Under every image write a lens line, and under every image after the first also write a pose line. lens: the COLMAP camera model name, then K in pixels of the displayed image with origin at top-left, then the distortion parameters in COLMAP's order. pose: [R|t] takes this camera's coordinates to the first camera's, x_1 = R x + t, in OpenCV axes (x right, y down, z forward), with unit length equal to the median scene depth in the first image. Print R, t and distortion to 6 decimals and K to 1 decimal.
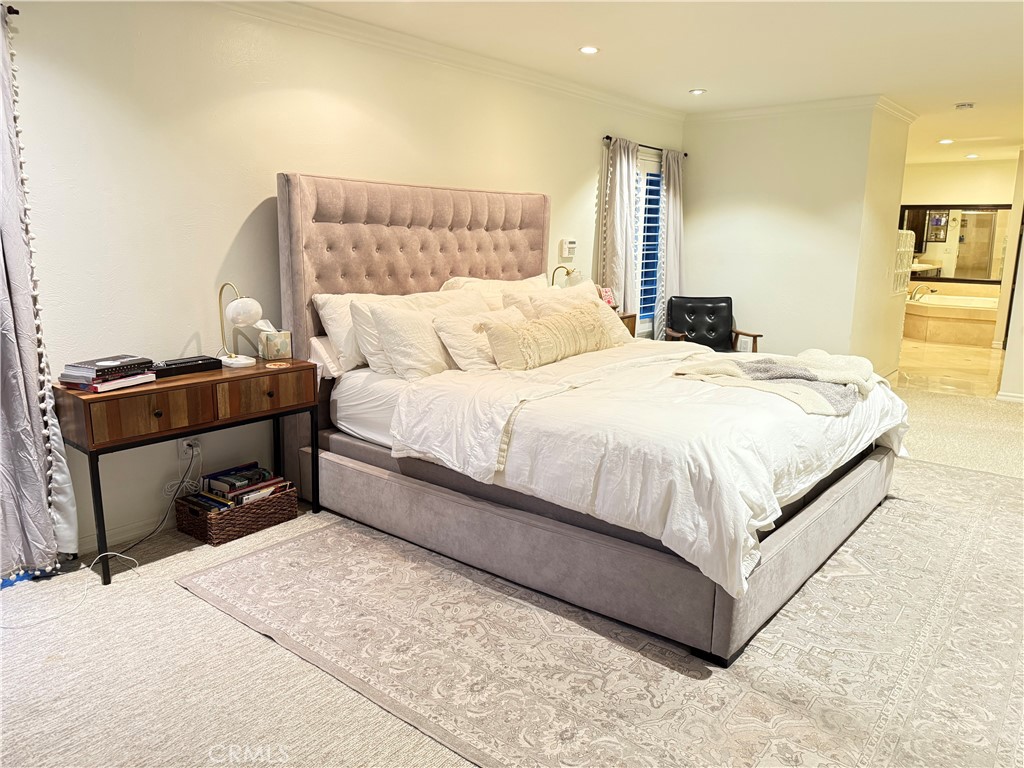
lens RADIAL K [[723.5, 0, 512.0], [0, 723.5, 384.0], [0, 0, 1]] dist [0.080479, -0.108586]
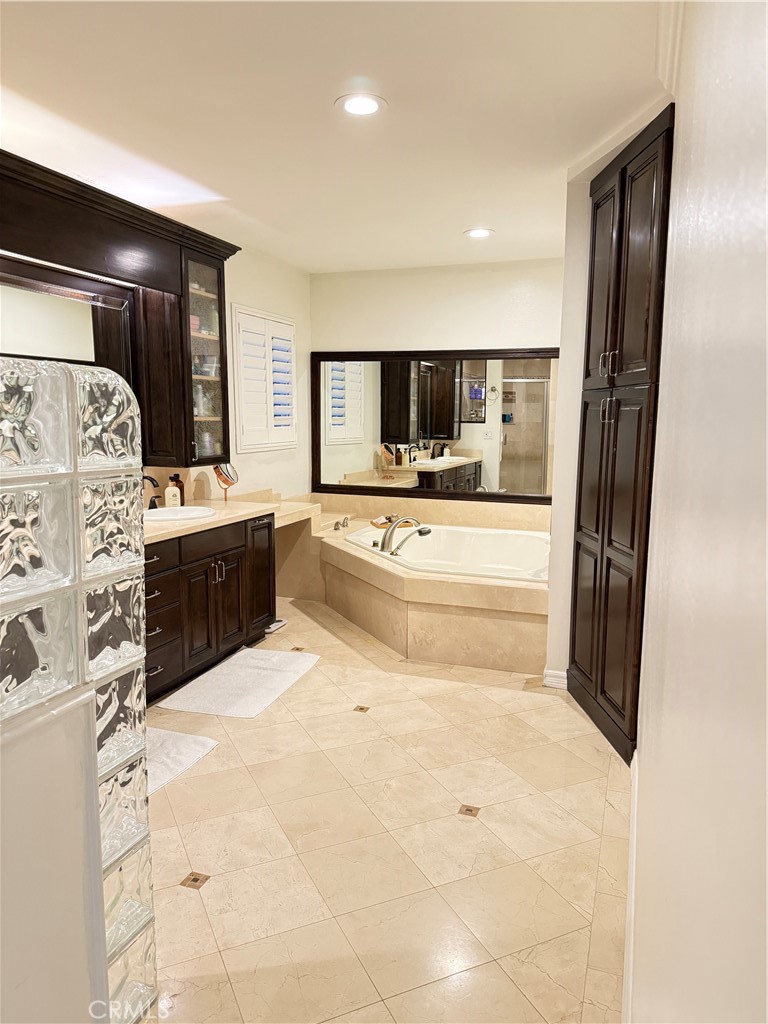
lens RADIAL K [[723.5, 0, 384.0], [0, 723.5, 512.0], [0, 0, 1]] dist [0.080479, -0.108586]
pose [[0.943283, -0.041137, 0.329432, 0.275755], [0.062090, 0.996645, -0.053332, -0.080464], [-0.326133, 0.070762, 0.942672, 0.400516]]
